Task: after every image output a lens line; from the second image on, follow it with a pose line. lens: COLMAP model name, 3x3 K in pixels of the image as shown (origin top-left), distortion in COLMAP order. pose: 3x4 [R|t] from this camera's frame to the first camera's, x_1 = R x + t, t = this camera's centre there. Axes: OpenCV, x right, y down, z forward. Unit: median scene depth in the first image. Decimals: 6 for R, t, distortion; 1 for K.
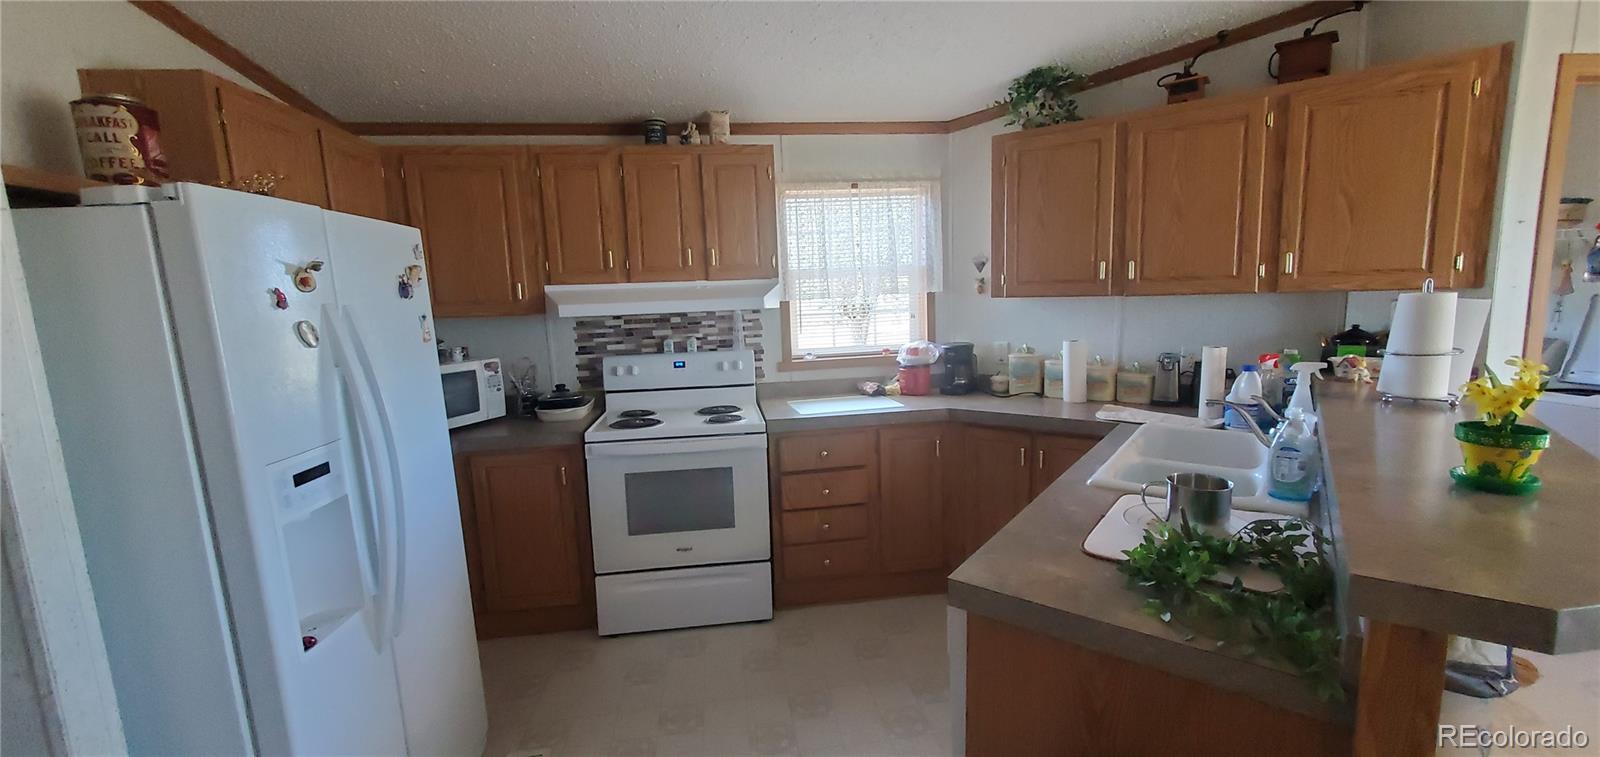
lens RADIAL K [[633.5, 0, 803.6], [0, 633.5, 376.8], [0, 0, 1]] dist [-0.000409, -0.001136]
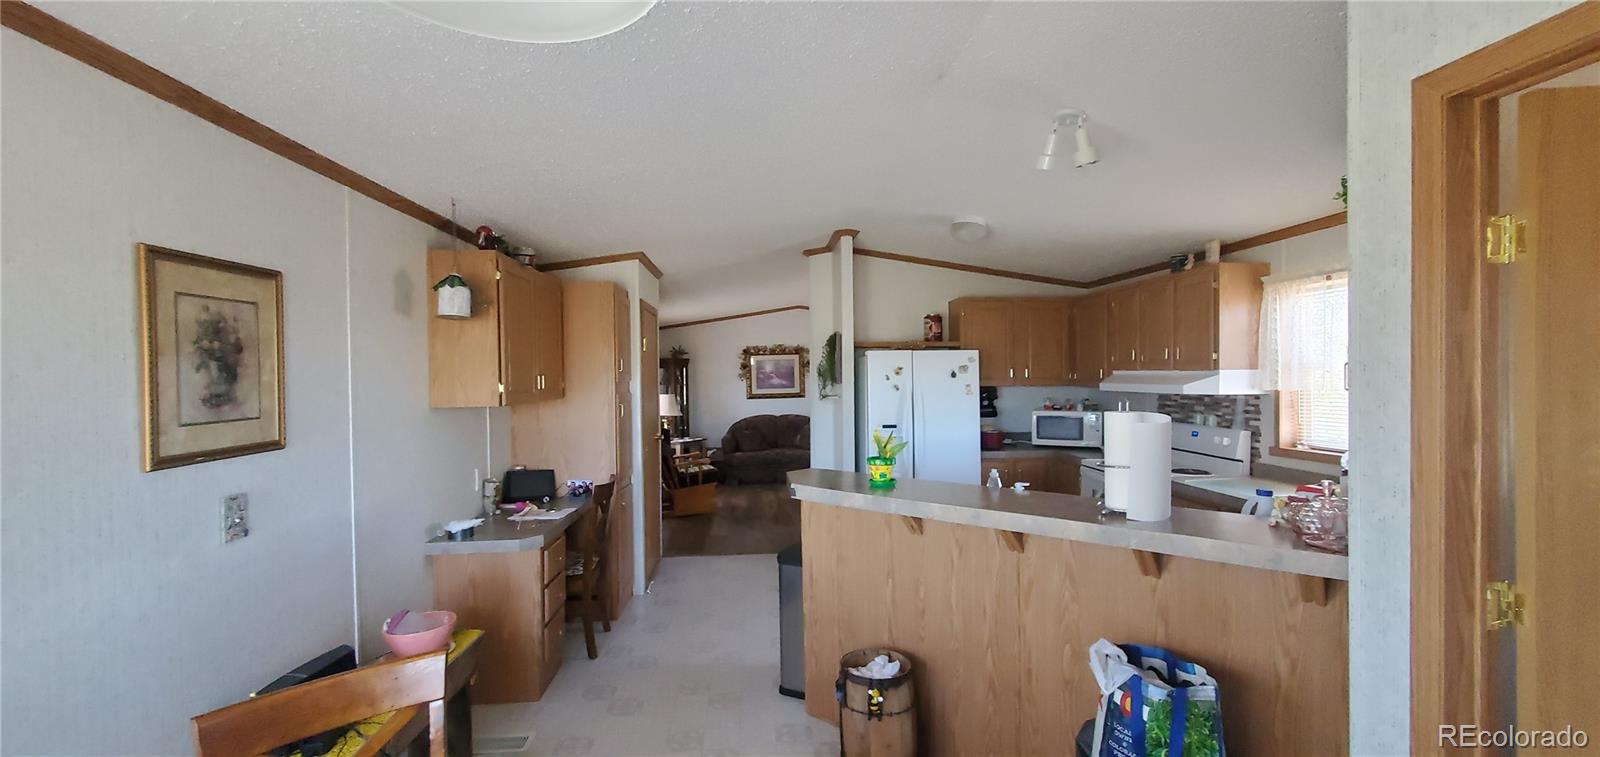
lens RADIAL K [[633.5, 0, 794.2], [0, 633.5, 381.8], [0, 0, 1]] dist [-0.000409, -0.001136]
pose [[-0.057874, 0.043916, -0.997358, 1.252788], [-0.130789, 0.990088, 0.051185, -0.093070], [0.989720, 0.133406, -0.051556, 0.278593]]
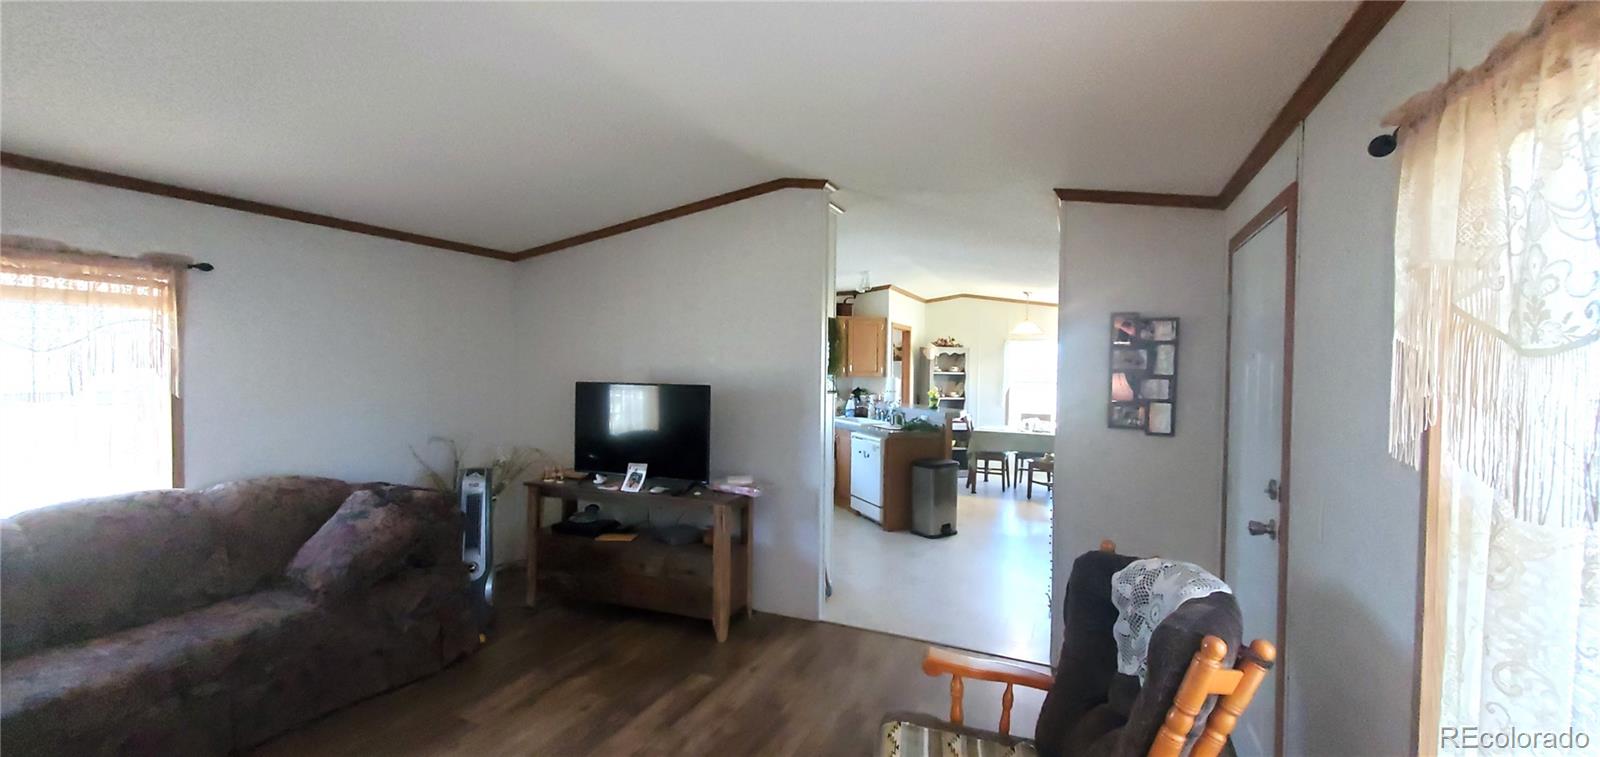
lens RADIAL K [[633.5, 0, 809.8], [0, 633.5, 385.7], [0, 0, 1]] dist [-0.000409, -0.001136]
pose [[0.507357, 0.019181, 0.861522, -1.772298], [0.091142, 0.992950, -0.075781, 0.117685], [-0.856903, 0.116969, 0.502032, -0.391388]]
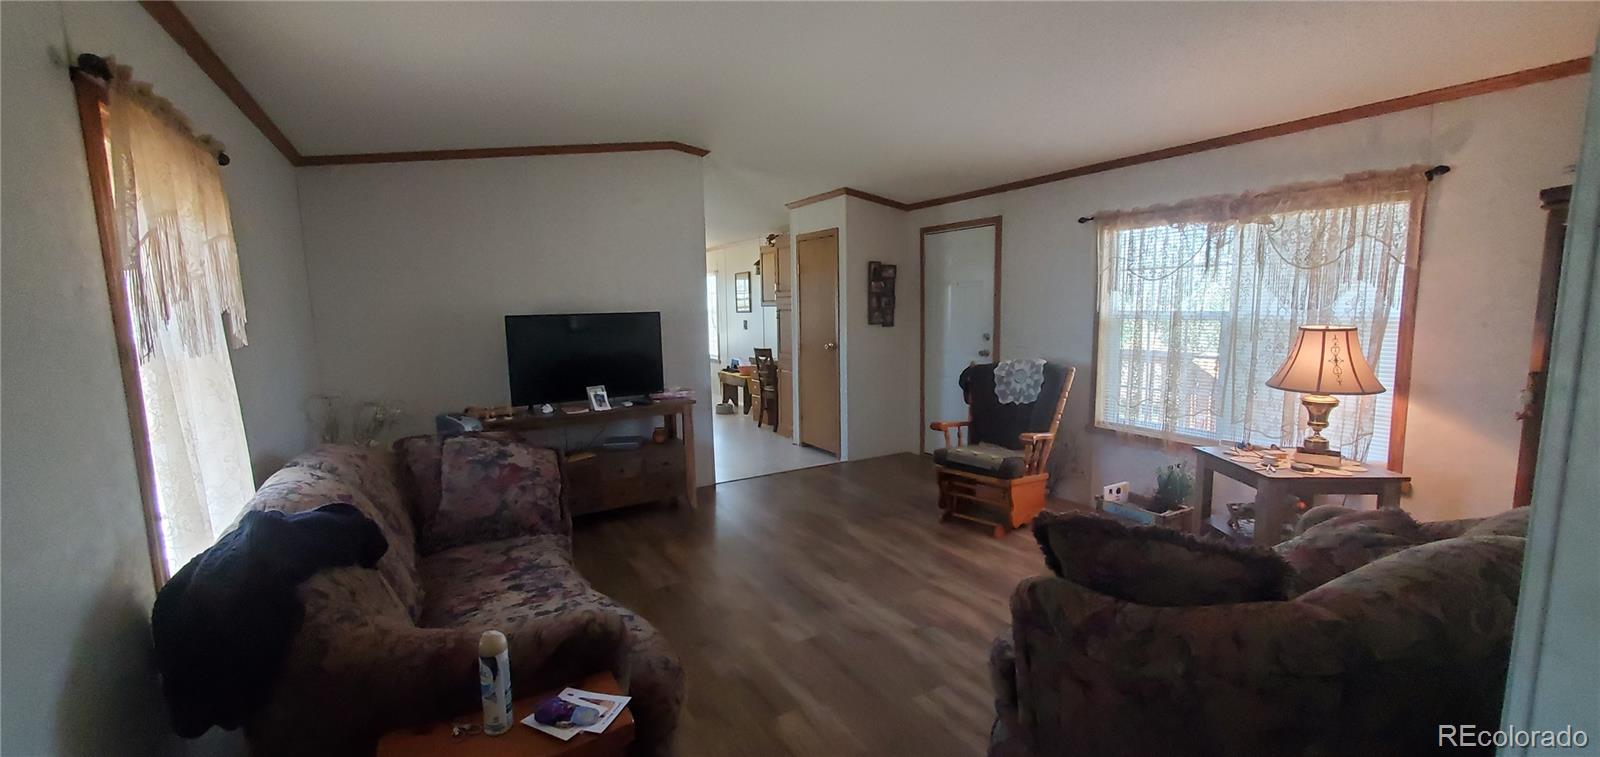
lens RADIAL K [[633.5, 0, 802.7], [0, 633.5, 380.0], [0, 0, 1]] dist [-0.000409, -0.001136]
pose [[-0.398722, -0.065773, 0.914710, -2.322771], [0.164963, 0.976011, 0.142088, 0.006545], [-0.902113, 0.207547, -0.378307, 0.685874]]
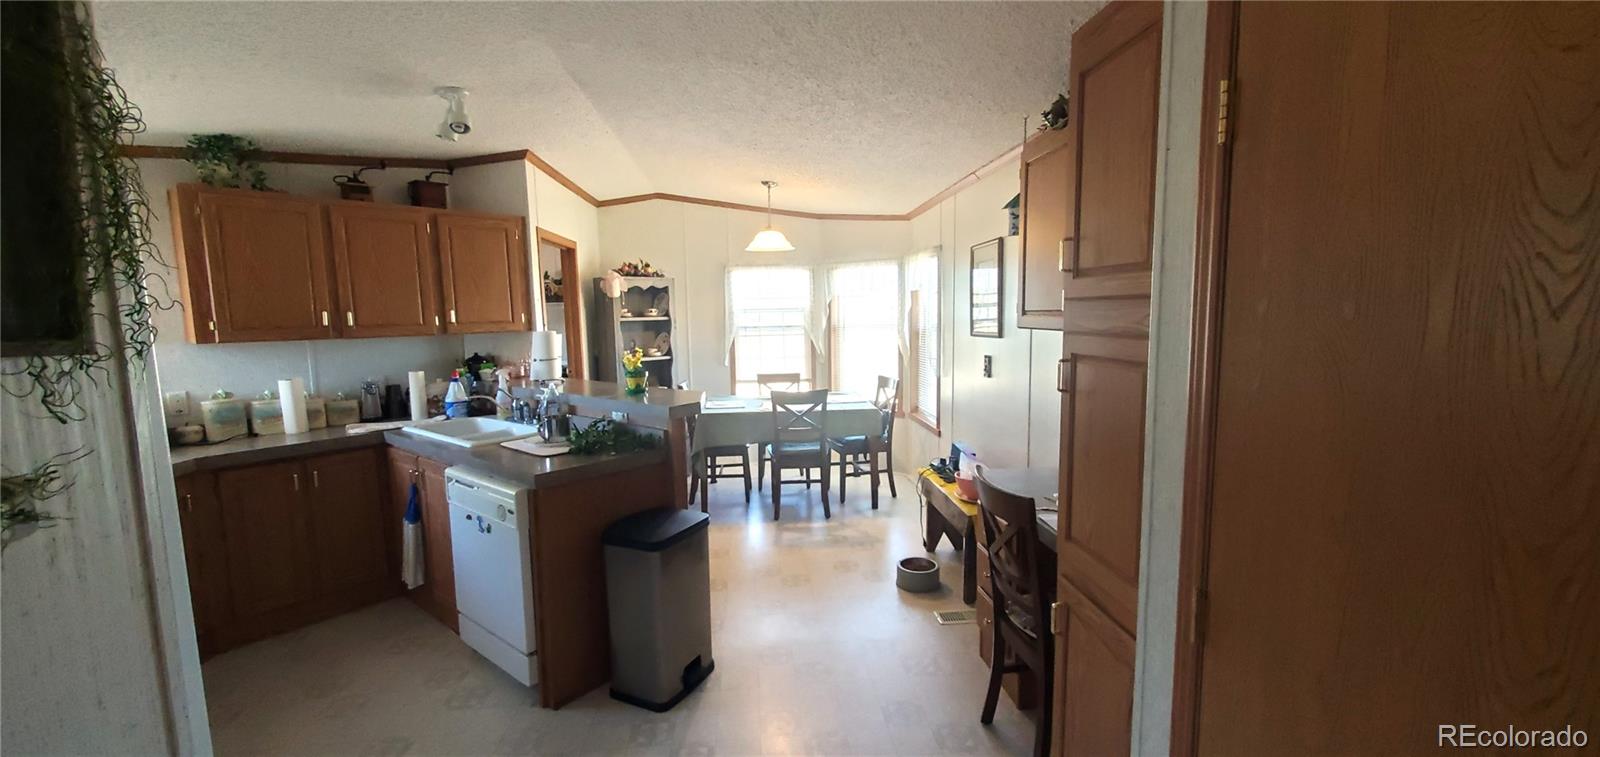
lens RADIAL K [[633.5, 0, 807.8], [0, 633.5, 377.3], [0, 0, 1]] dist [-0.000409, -0.001136]
pose [[0.031288, -0.067668, 0.997217, -0.682449], [0.162164, 0.984830, 0.061739, 0.020183], [-0.986268, 0.159782, 0.041787, 0.031433]]
